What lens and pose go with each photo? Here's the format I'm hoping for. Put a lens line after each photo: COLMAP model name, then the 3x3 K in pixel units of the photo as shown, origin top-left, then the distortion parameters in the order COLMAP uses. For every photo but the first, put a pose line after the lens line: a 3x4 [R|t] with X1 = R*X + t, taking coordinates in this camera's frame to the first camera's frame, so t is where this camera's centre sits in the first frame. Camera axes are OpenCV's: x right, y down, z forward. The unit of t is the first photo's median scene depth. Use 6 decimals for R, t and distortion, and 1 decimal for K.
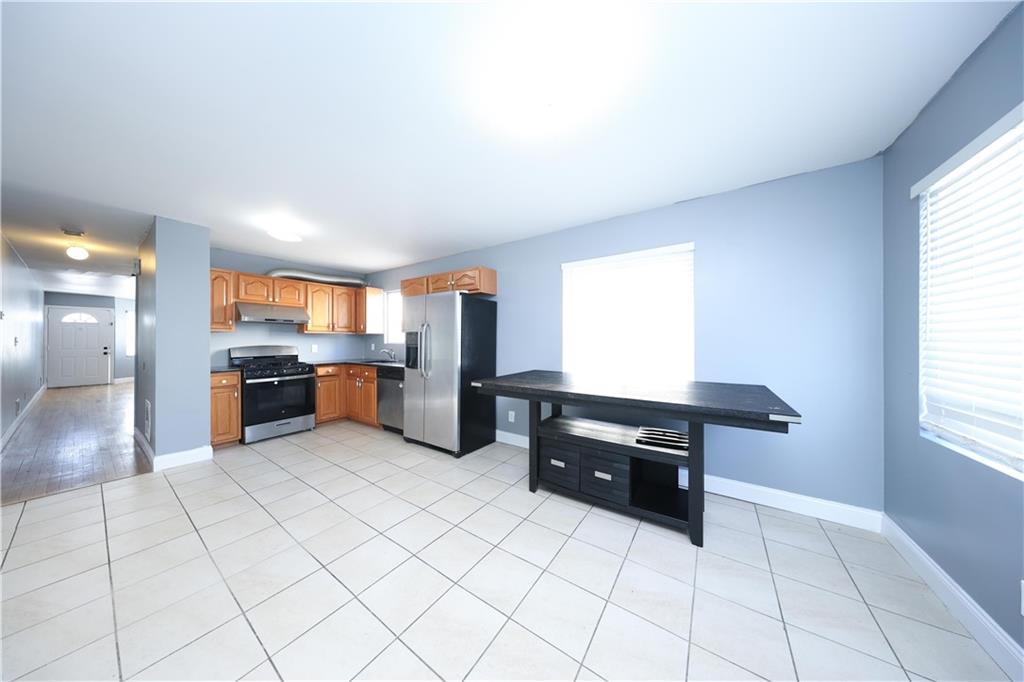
lens RADIAL K [[293.5, 0, 510.8], [0, 293.5, 340.0], [0, 0, 1]] dist [-0.001387, -0.000083]
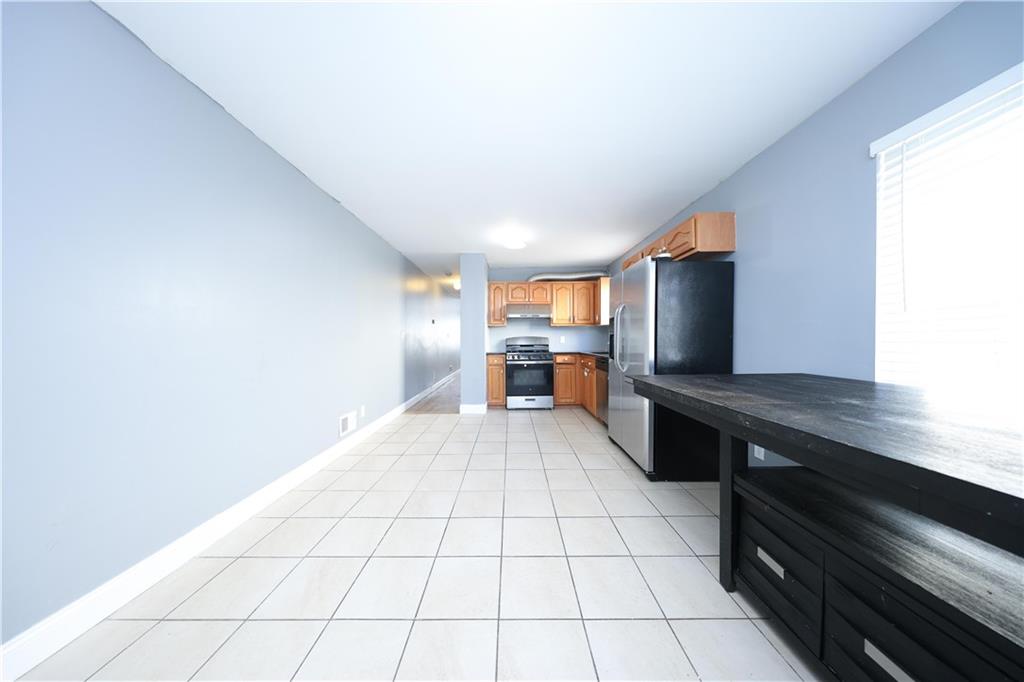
lens RADIAL K [[293.5, 0, 510.8], [0, 293.5, 340.0], [0, 0, 1]] dist [-0.001387, -0.000083]
pose [[0.569109, -0.001165, -0.822261, 0.178728], [0.004873, 0.999986, 0.001956, 0.031811], [0.822247, -0.005120, 0.569107, 0.220552]]
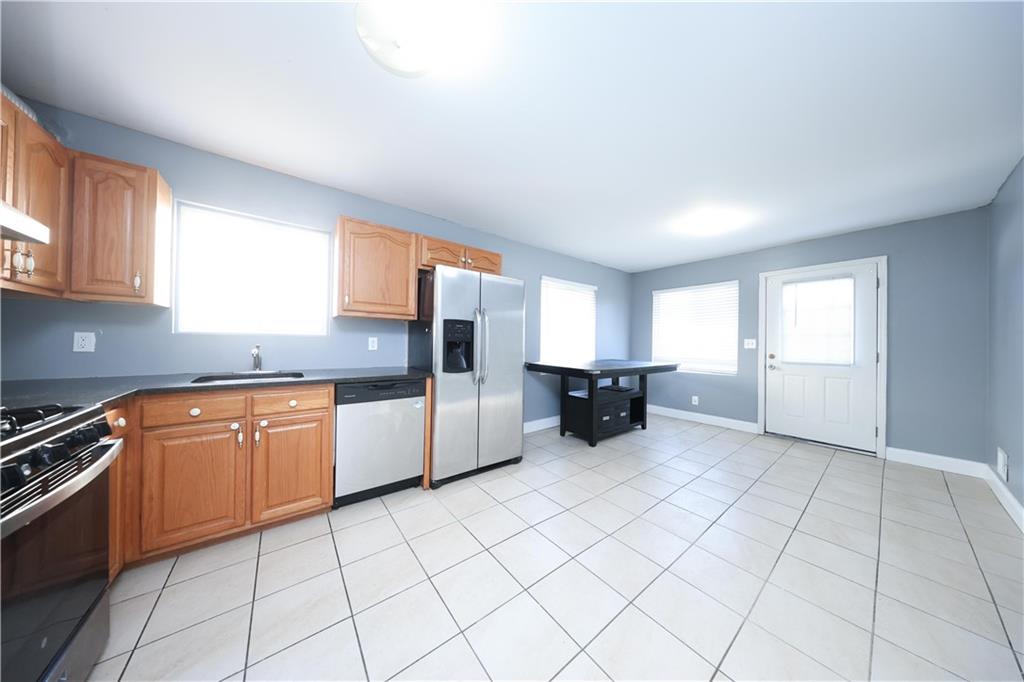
lens RADIAL K [[293.5, 0, 510.8], [0, 293.5, 340.0], [0, 0, 1]] dist [-0.001387, -0.000083]
pose [[0.305123, 0.008356, 0.952276, -0.828395], [-0.019985, 0.999797, -0.002369, 0.016597], [-0.952103, -0.018308, 0.305229, 0.583065]]
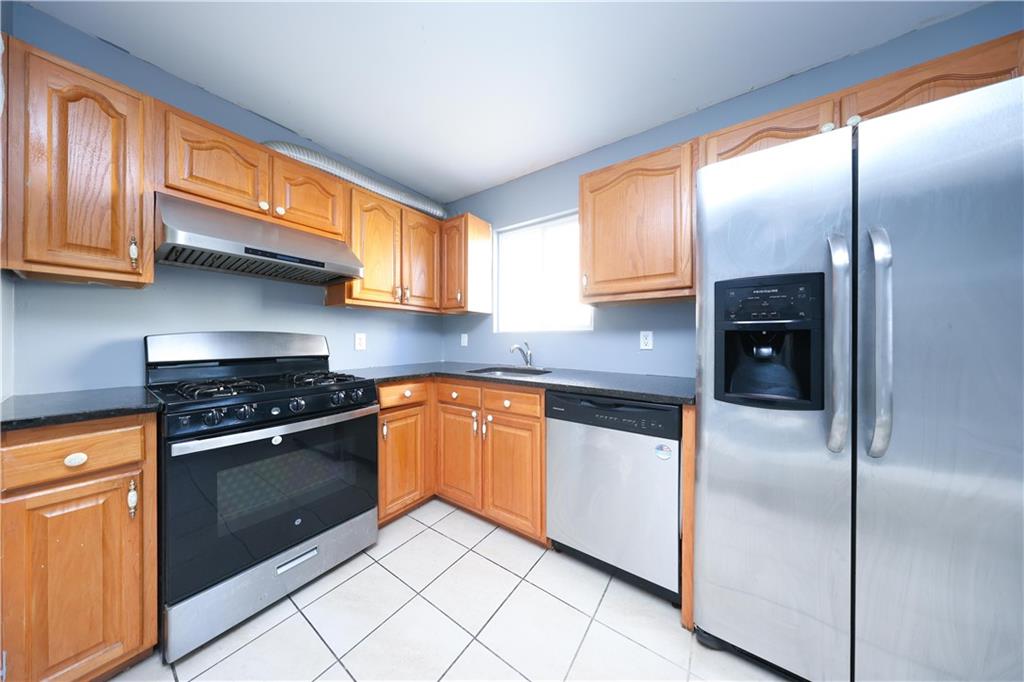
lens RADIAL K [[293.5, 0, 510.8], [0, 293.5, 340.0], [0, 0, 1]] dist [-0.001387, -0.000083]
pose [[0.999946, 0.003660, -0.009709, -0.497708], [-0.003631, 0.999989, 0.003023, 0.028627], [0.009720, -0.002988, 0.999948, 0.625965]]
